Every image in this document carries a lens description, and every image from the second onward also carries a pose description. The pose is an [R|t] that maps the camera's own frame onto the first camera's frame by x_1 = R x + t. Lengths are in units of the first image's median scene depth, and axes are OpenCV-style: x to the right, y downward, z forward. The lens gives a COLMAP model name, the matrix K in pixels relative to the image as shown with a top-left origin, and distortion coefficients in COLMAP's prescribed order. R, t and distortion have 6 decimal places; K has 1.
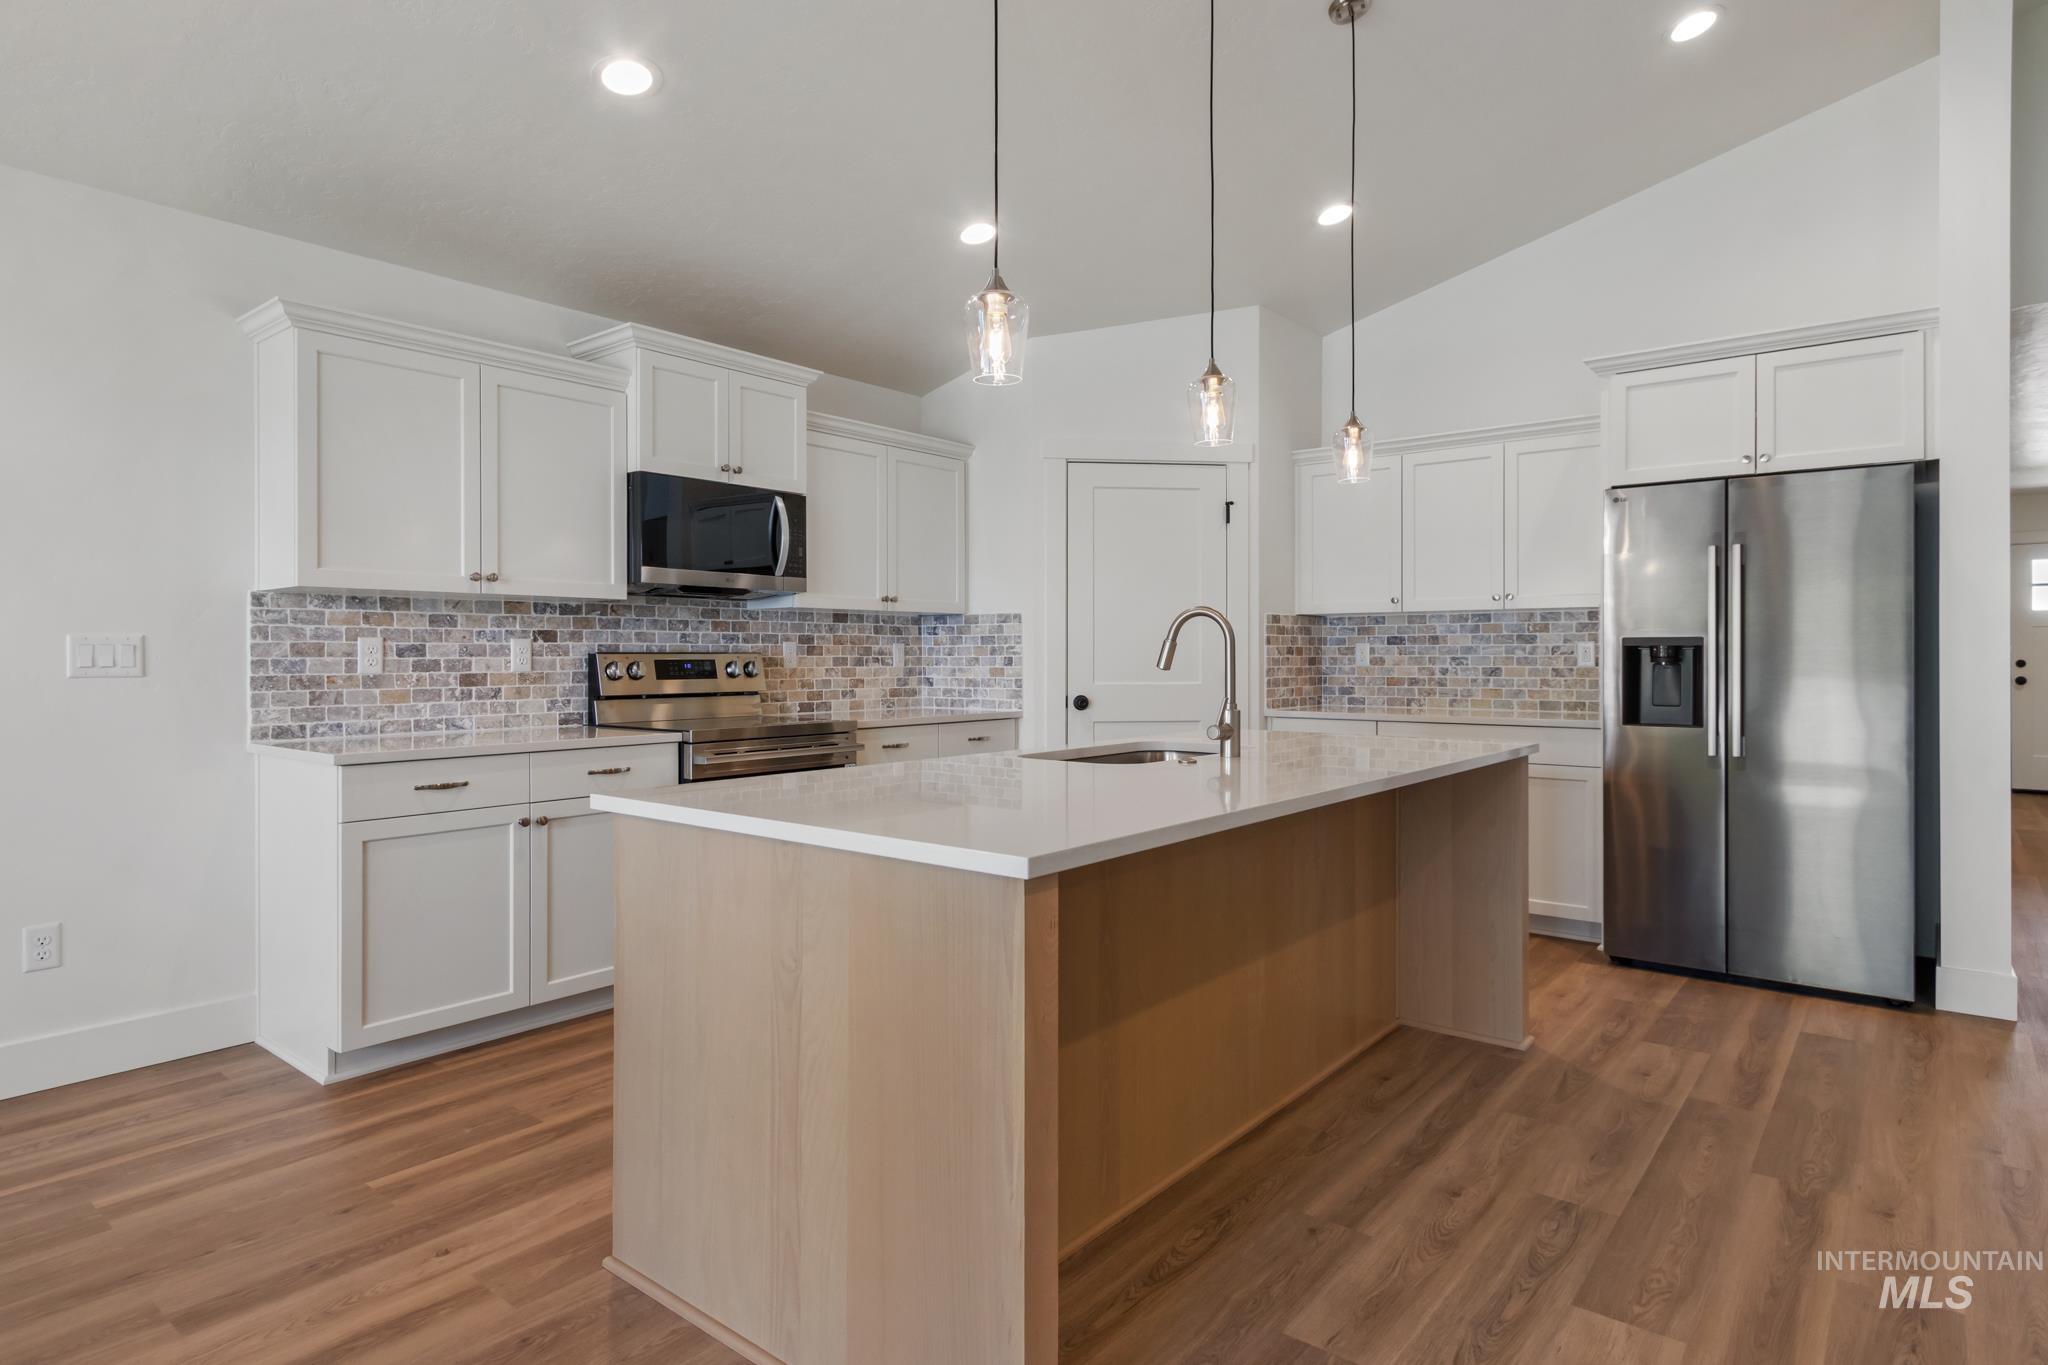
lens RADIAL K [[1115.6, 0, 1035.8], [0, 1115.6, 668.9], [0, 0, 1]] dist [0.014953, -0.004447]
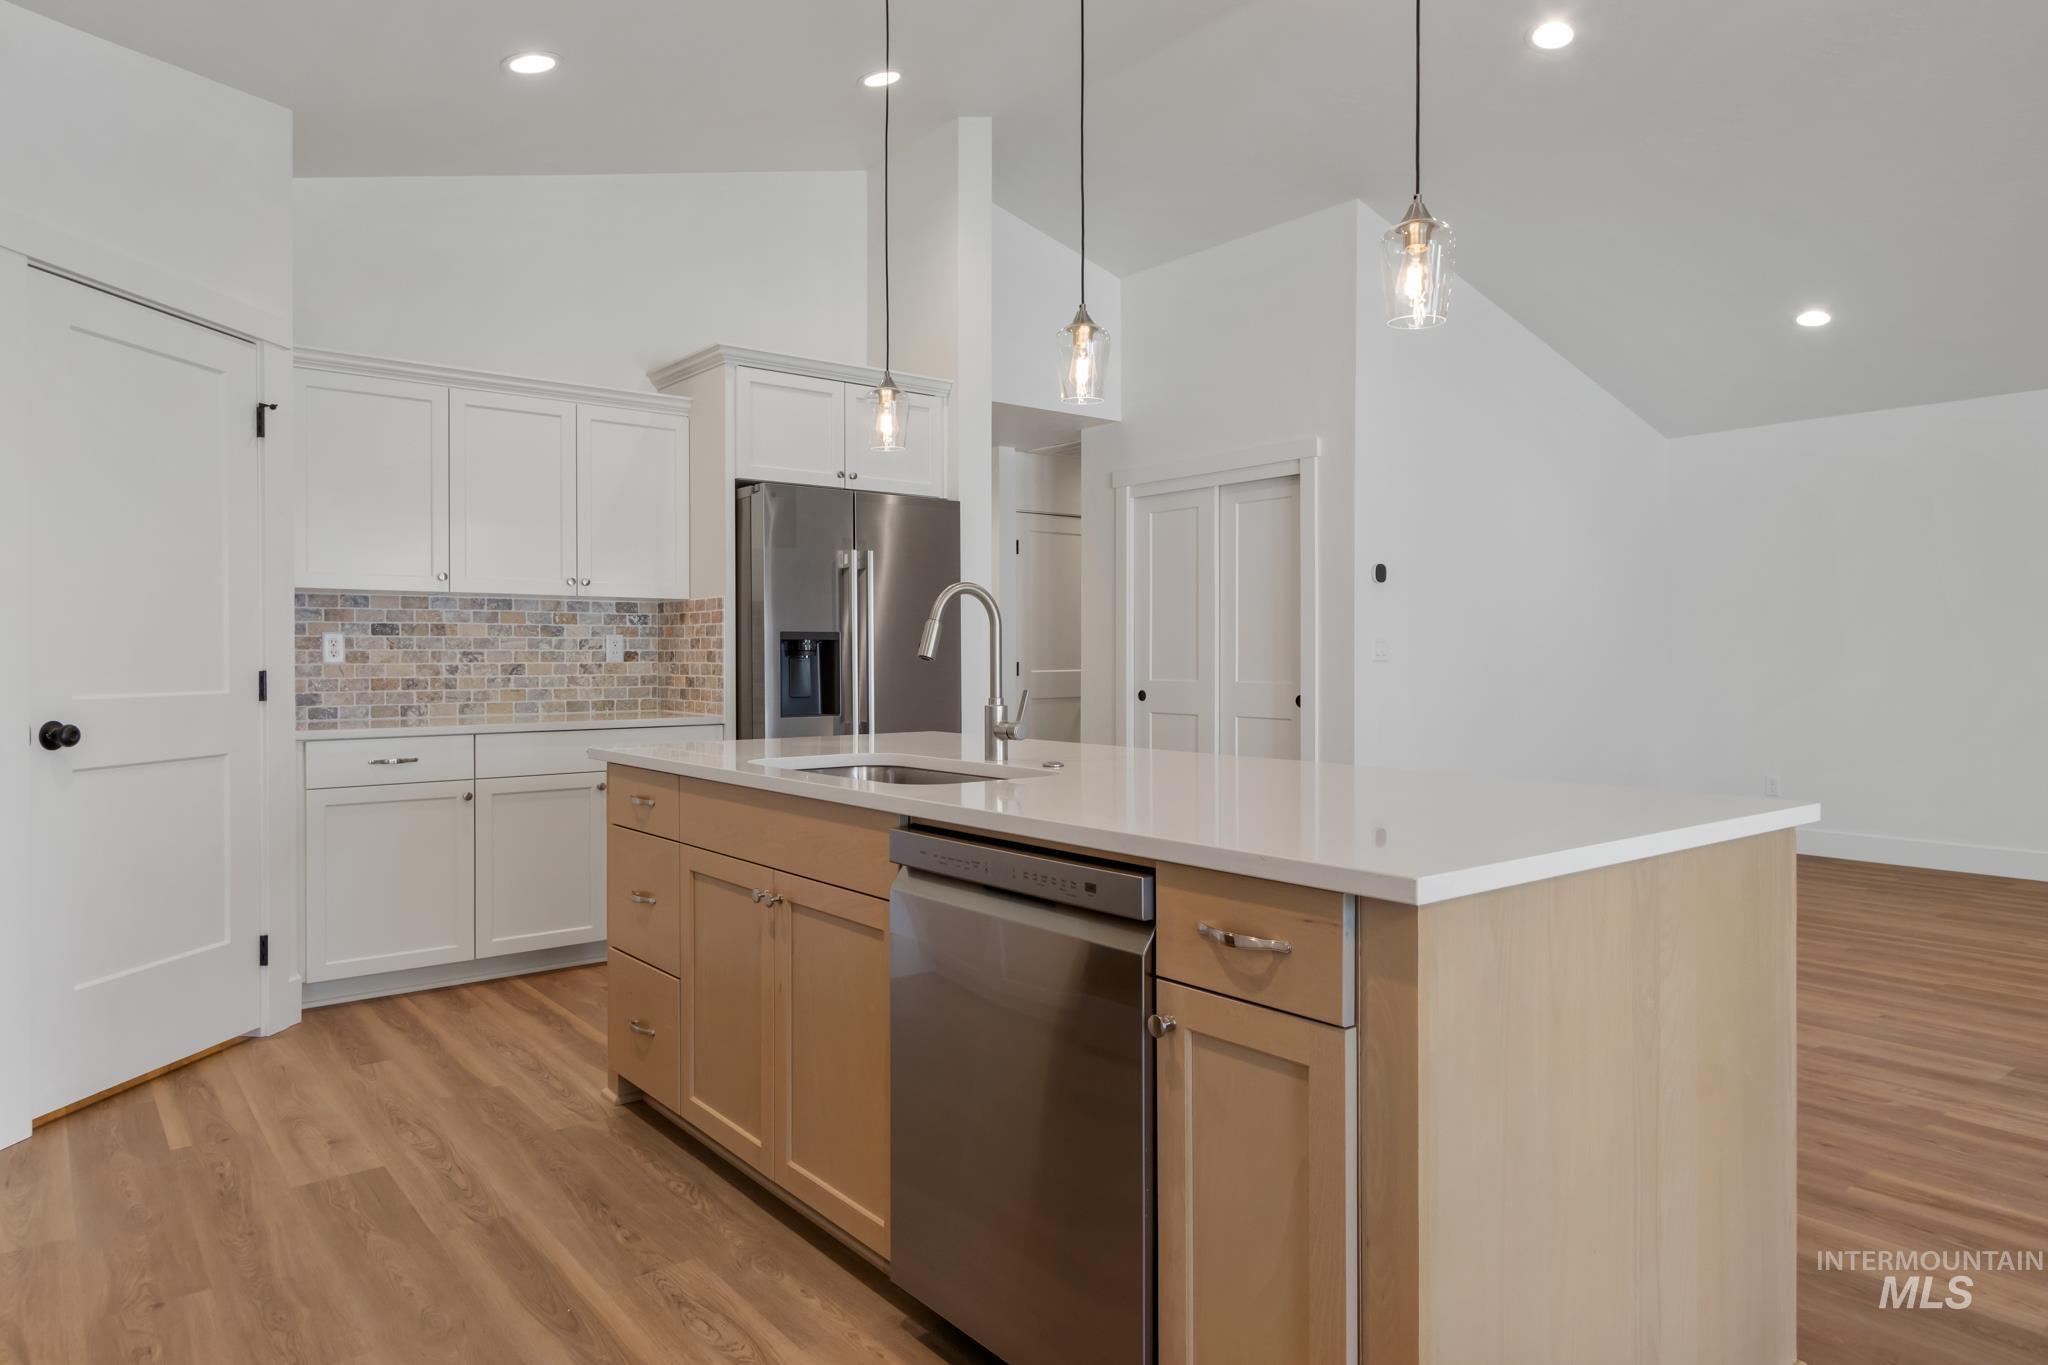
lens RADIAL K [[1246.6, 0, 1020.3], [0, 1246.6, 672.8], [0, 0, 1]] dist [-0.002212, -0.000271]
pose [[0.229155, -0.011273, 0.973325, -0.410523], [0.014013, 0.999868, 0.008281, 0.002749], [-0.973289, 0.011742, 0.229283, 0.415525]]
